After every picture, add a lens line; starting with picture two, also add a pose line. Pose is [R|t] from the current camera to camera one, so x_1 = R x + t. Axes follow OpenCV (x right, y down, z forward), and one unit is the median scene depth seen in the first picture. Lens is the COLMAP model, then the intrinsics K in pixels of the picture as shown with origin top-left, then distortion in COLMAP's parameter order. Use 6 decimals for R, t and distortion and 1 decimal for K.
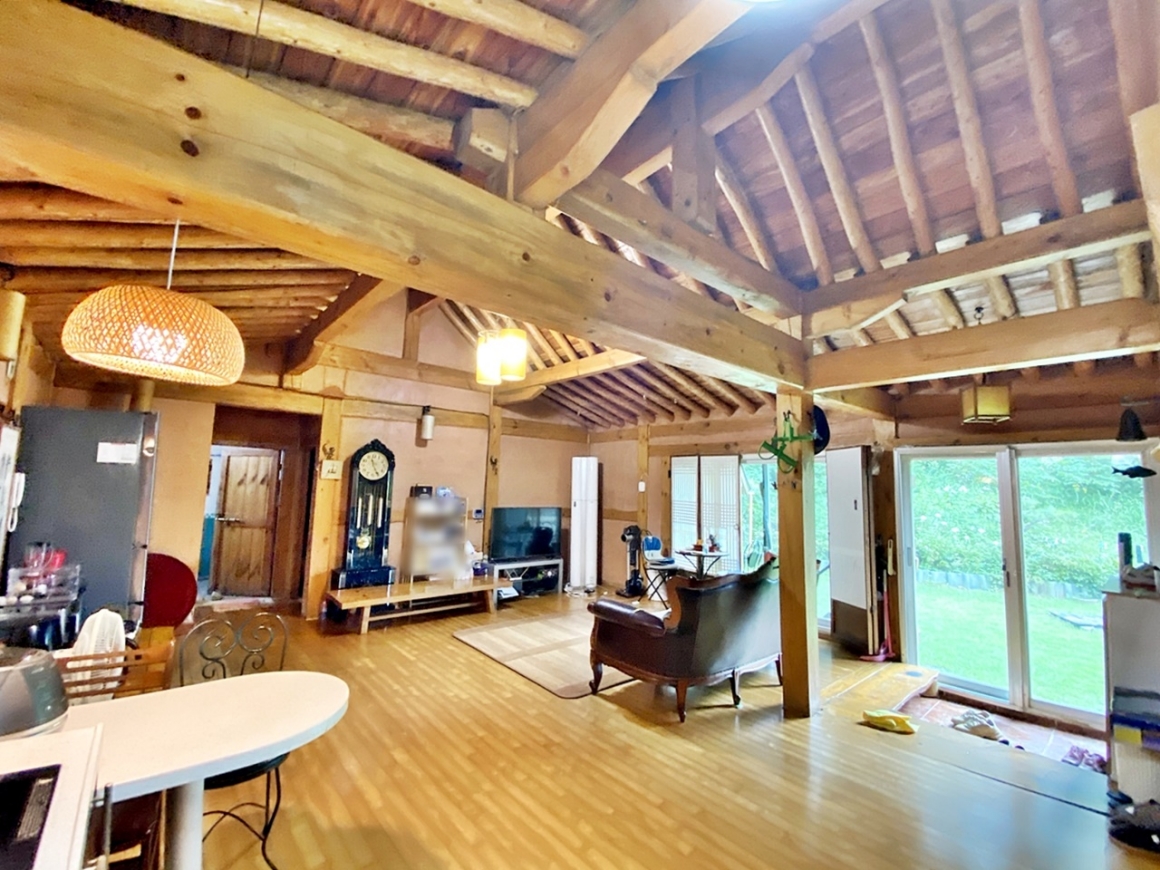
lens RADIAL K [[482.1, 0, 585.3], [0, 482.1, 434.0], [0, 0, 1]] dist [0.016370, -0.017239]
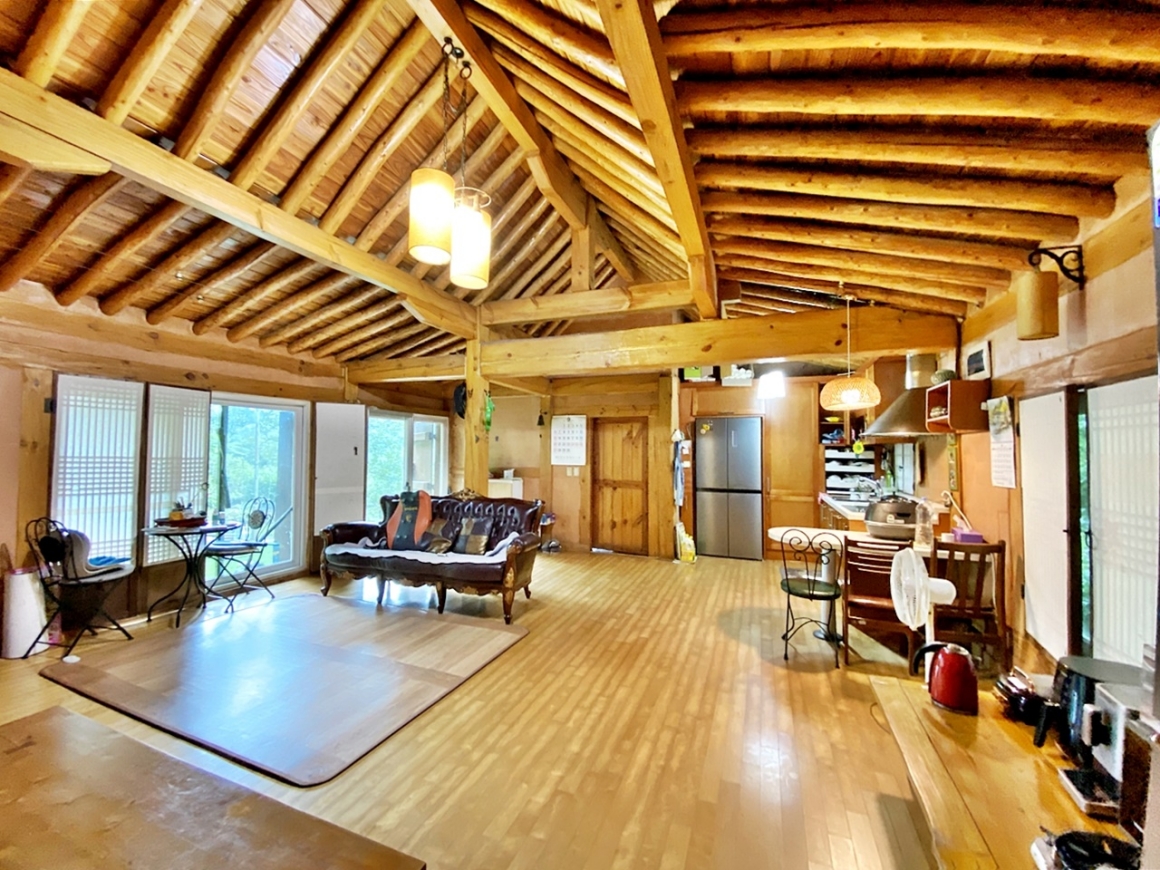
lens RADIAL K [[471.0, 0, 582.7], [0, 471.0, 432.9], [0, 0, 1]] dist [0.025589, -0.022473]
pose [[-0.468406, 0.002870, 0.883509, -0.637231], [-0.119493, 0.990601, -0.066568, 0.092306], [-0.875396, -0.136754, -0.463660, 0.875954]]
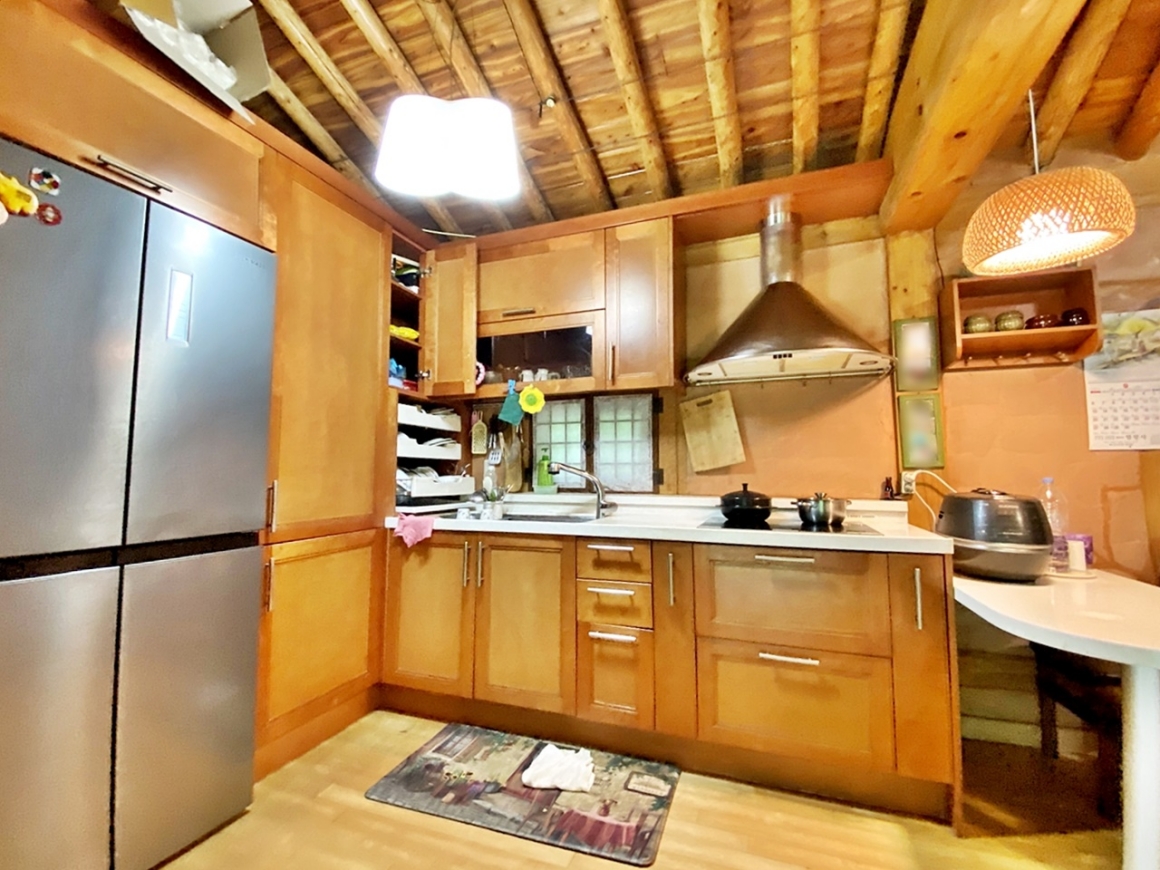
lens RADIAL K [[469.8, 0, 594.0], [0, 469.8, 440.9], [0, 0, 1]] dist [0.000247, -0.010606]
pose [[-0.878724, -0.057681, -0.473833, 0.097207], [0.028642, 0.984512, -0.172964, 0.102780], [0.476471, -0.165560, -0.863461, 0.324488]]
